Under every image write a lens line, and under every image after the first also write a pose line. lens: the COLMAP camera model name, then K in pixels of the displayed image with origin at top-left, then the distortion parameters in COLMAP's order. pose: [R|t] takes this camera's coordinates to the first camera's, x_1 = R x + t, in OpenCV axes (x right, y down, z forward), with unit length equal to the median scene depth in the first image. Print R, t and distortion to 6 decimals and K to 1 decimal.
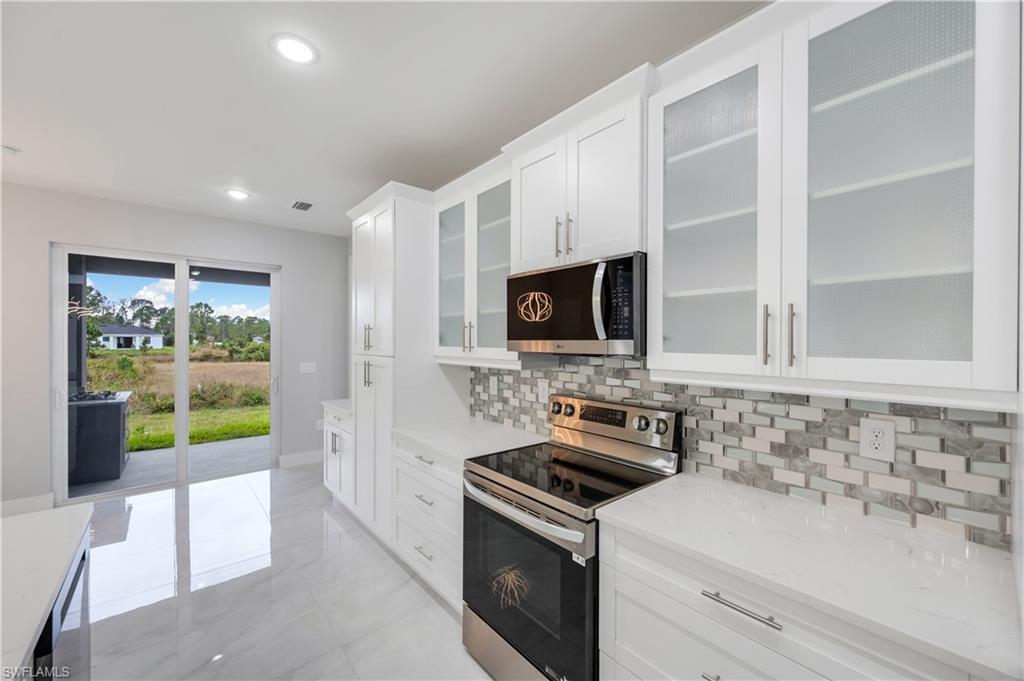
lens RADIAL K [[401.7, 0, 512.0], [0, 401.7, 340.5], [0, 0, 1]] dist [-0.000768, -0.000107]
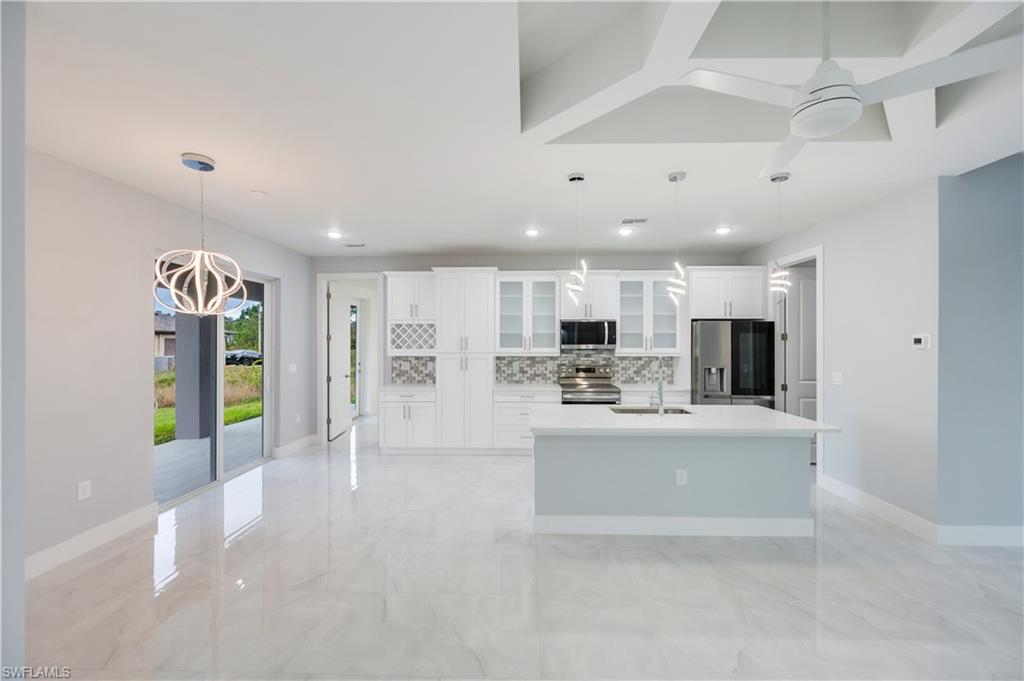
lens RADIAL K [[401.2, 0, 514.6], [0, 401.2, 342.8], [0, 0, 1]] dist [0.001549, 0.000401]
pose [[0.671130, -0.004313, 0.741327, -2.376161], [0.000475, 0.999985, 0.005388, -0.029223], [-0.741340, -0.003264, 0.671122, -0.590765]]
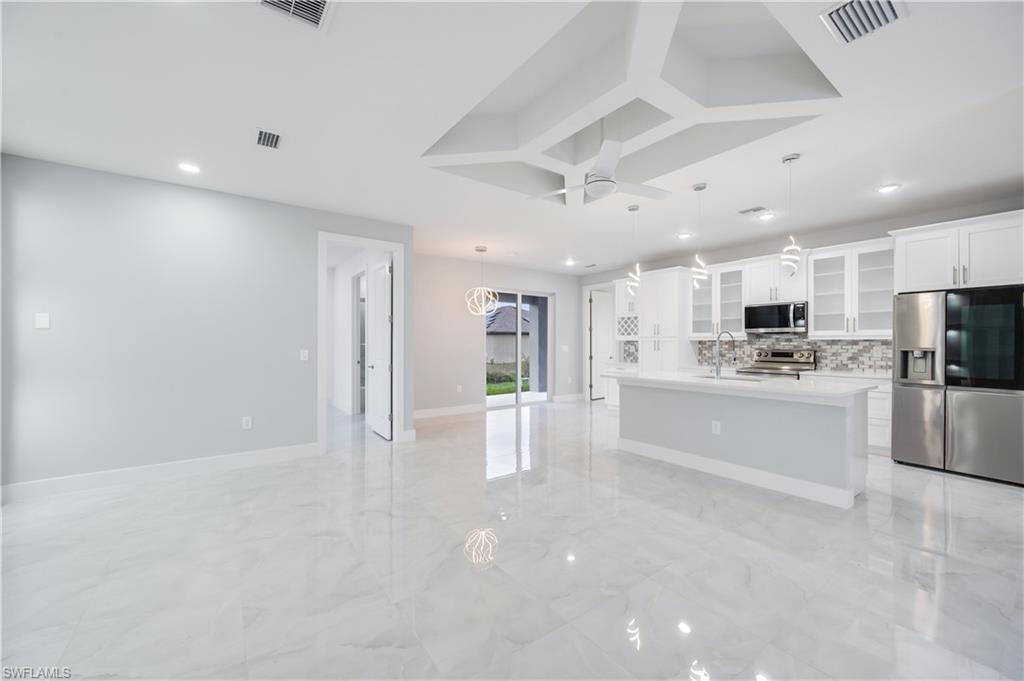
lens RADIAL K [[401.2, 0, 514.6], [0, 401.2, 342.8], [0, 0, 1]] dist [0.001549, 0.000401]
pose [[0.997608, -0.000994, -0.069124, -1.559249], [0.000986, 1.000000, -0.000146, 0.105185], [0.069124, 0.000078, 0.997608, -2.094335]]
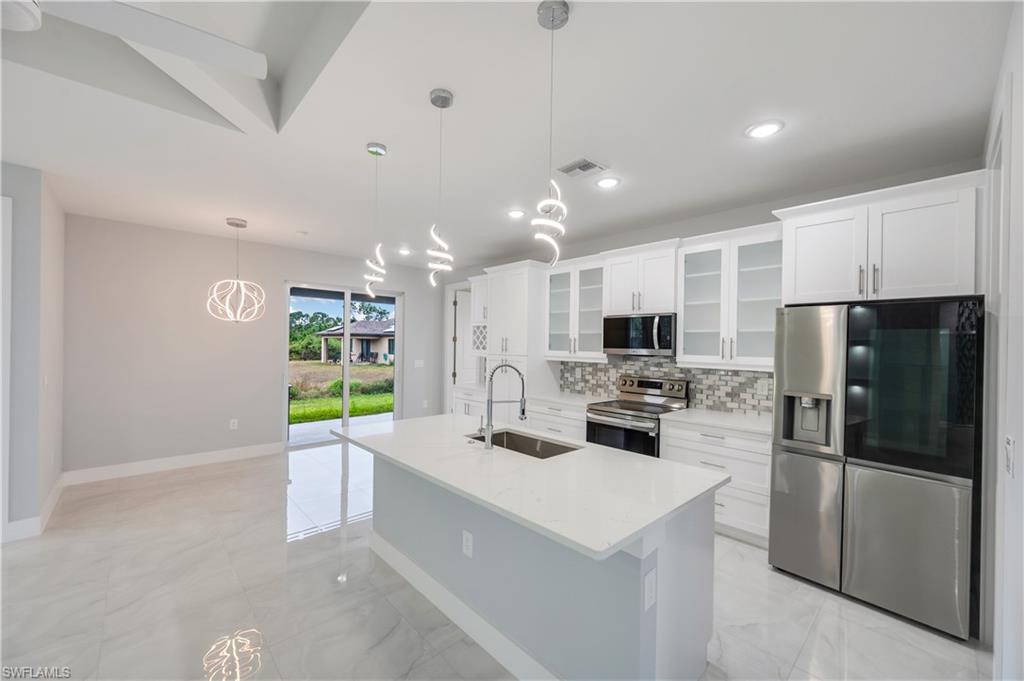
lens RADIAL K [[401.2, 0, 514.6], [0, 401.2, 342.8], [0, 0, 1]] dist [0.001549, 0.000401]
pose [[0.998762, 0.013470, 0.047878, -0.610444], [-0.013381, 0.999908, -0.002198, -0.018378], [-0.047903, 0.001555, 0.998851, -1.106479]]
